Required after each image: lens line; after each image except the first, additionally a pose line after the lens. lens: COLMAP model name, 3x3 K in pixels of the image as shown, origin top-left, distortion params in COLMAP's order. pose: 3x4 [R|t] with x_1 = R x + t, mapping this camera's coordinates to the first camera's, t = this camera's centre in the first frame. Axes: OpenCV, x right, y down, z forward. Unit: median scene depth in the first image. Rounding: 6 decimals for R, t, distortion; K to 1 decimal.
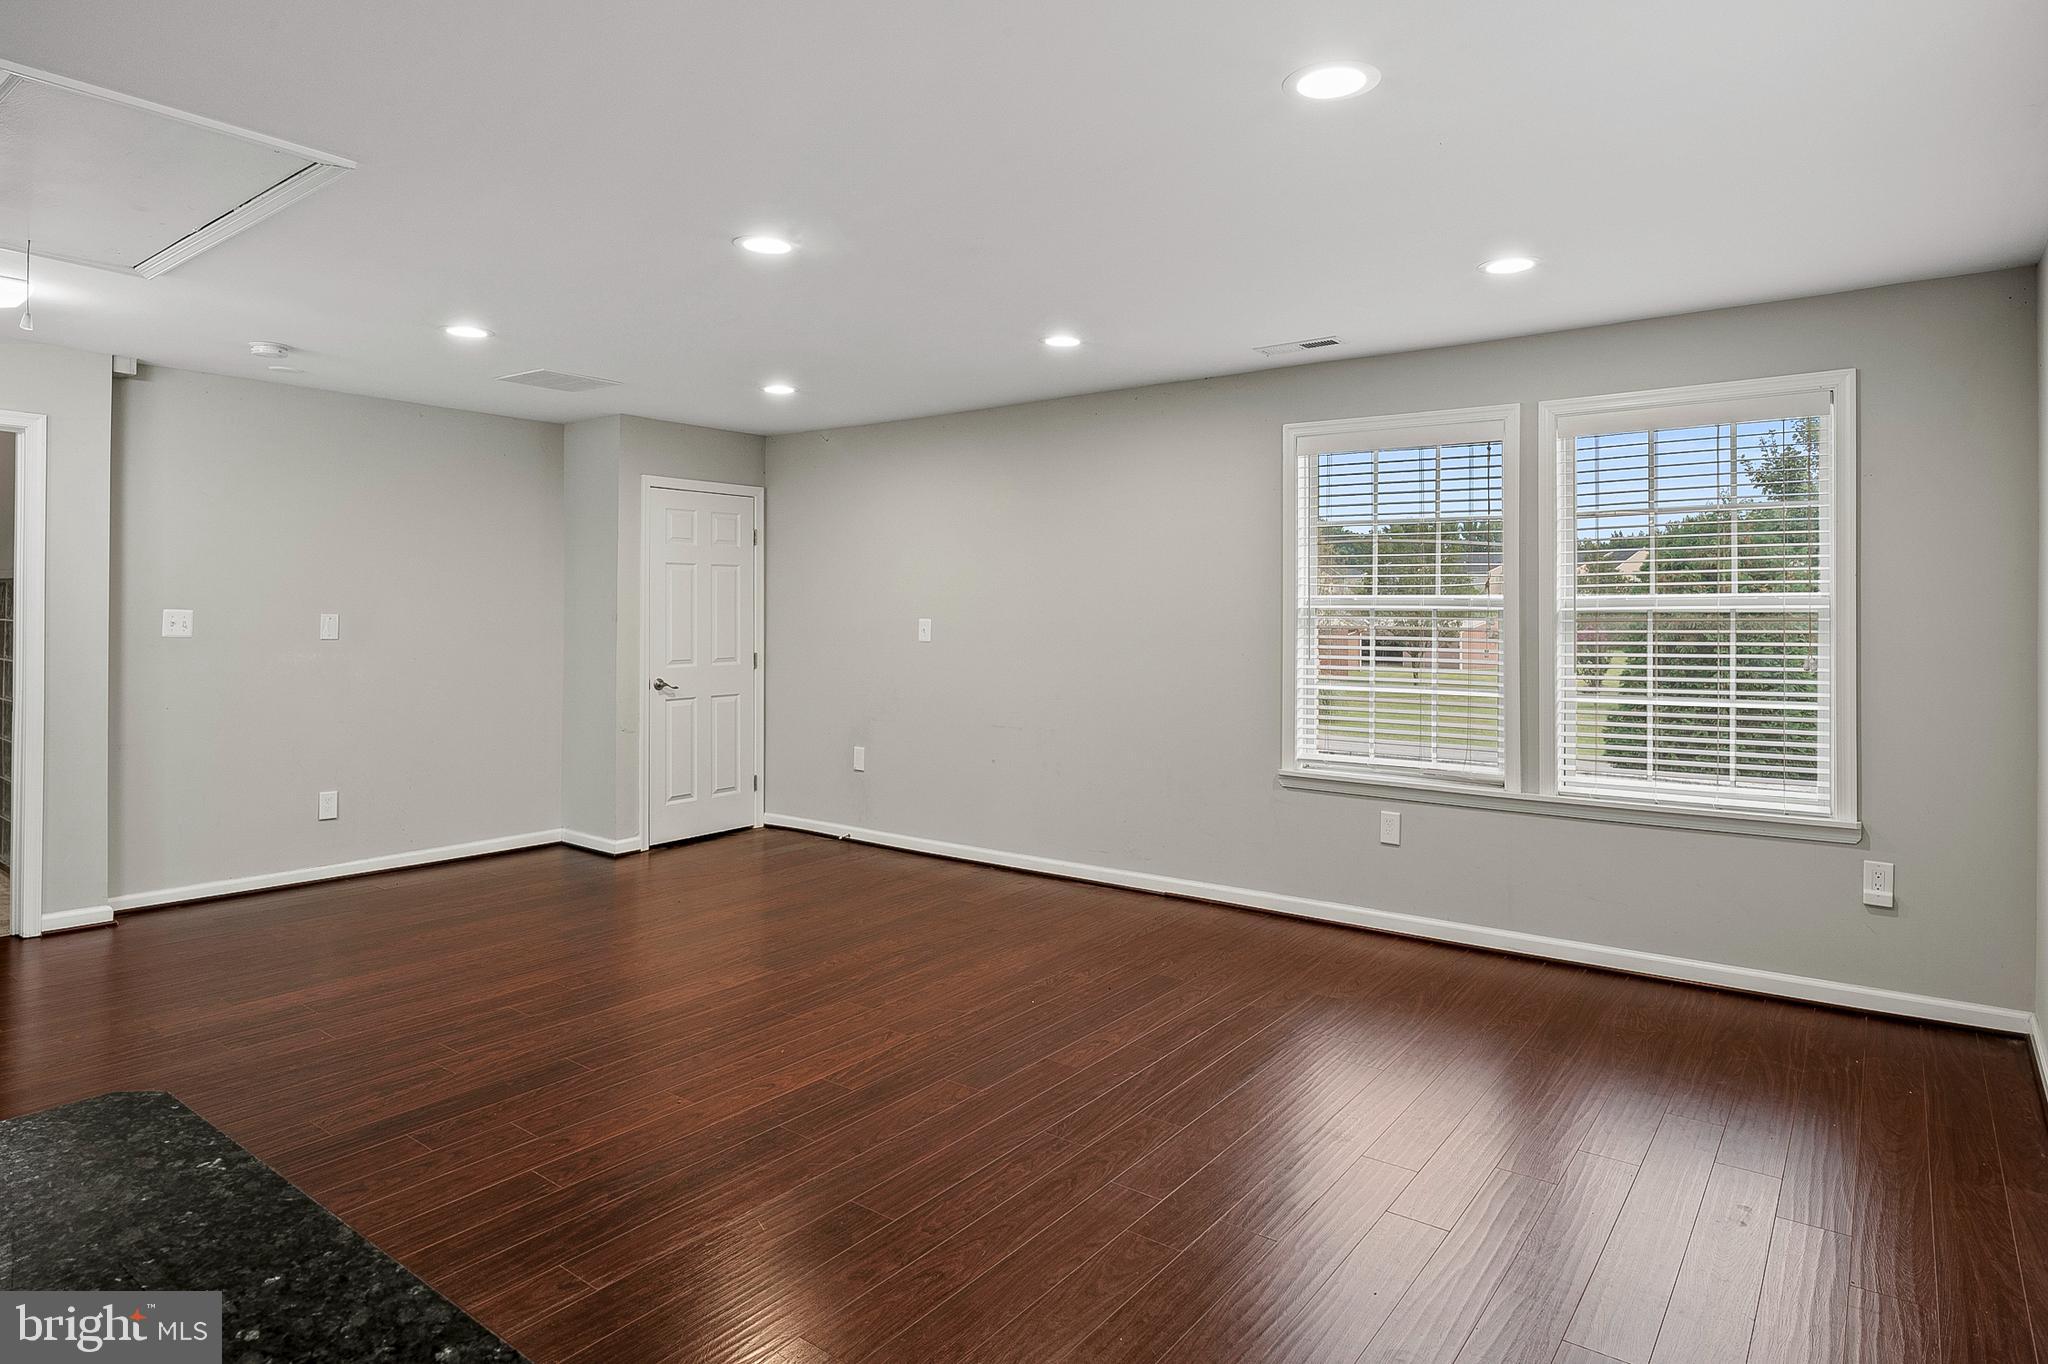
lens RADIAL K [[1120.7, 0, 1001.9], [0, 1120.7, 614.4], [0, 0, 1]] dist [-0.001256, -0.000327]
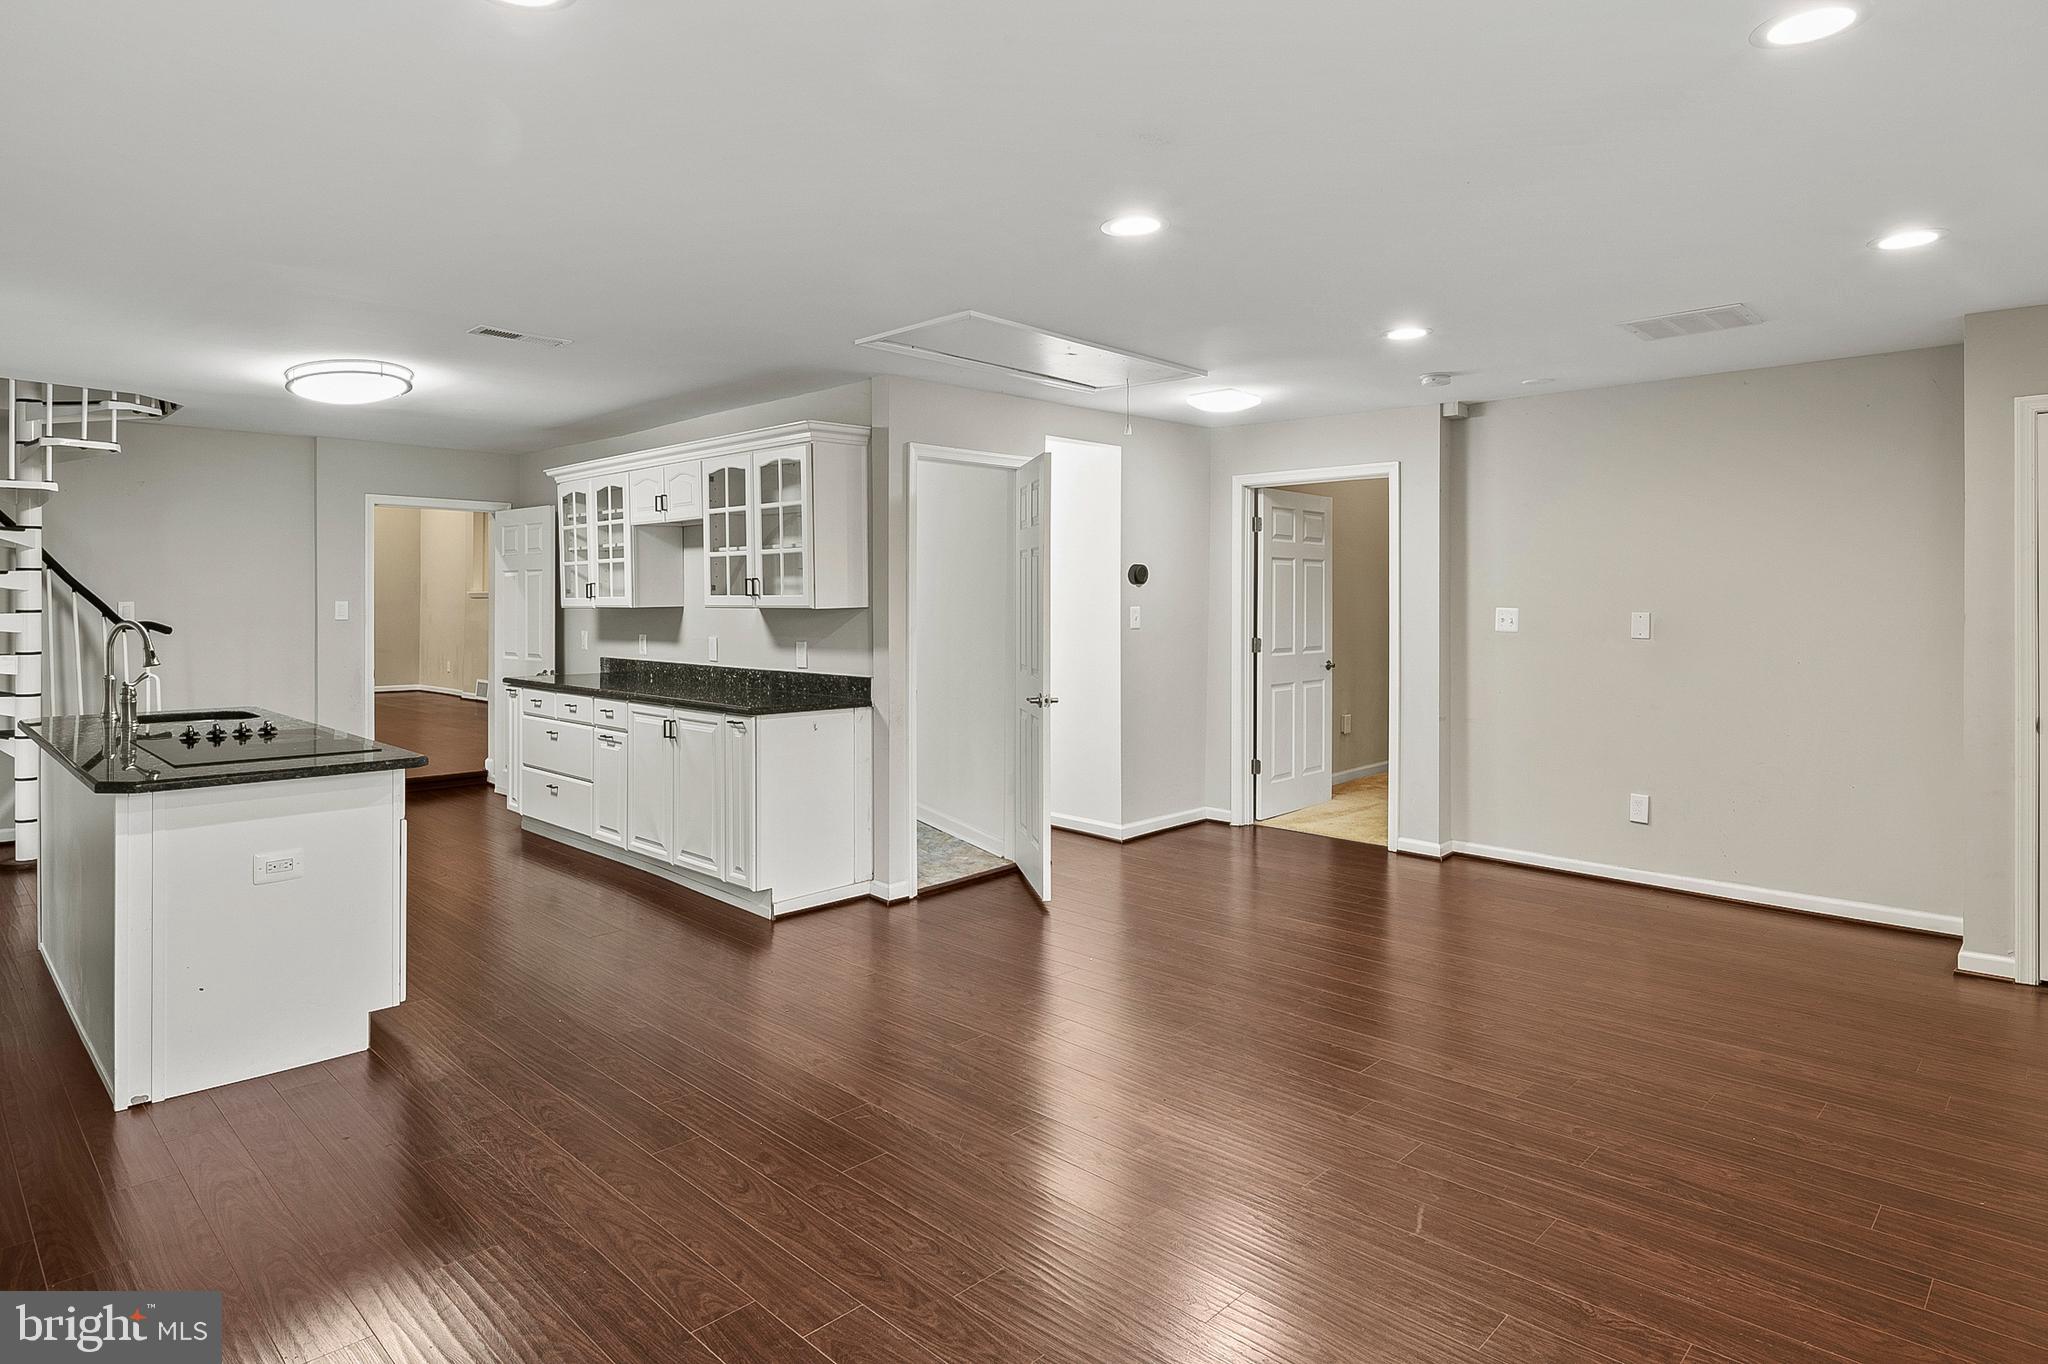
lens RADIAL K [[1120.7, 0, 1001.9], [0, 1120.7, 614.4], [0, 0, 1]] dist [-0.001256, -0.000327]
pose [[-0.113250, 0.009305, -0.993523, 0.495393], [0.001110, 0.999957, 0.009239, -0.009356], [0.993566, -0.000056, -0.113256, 0.649905]]
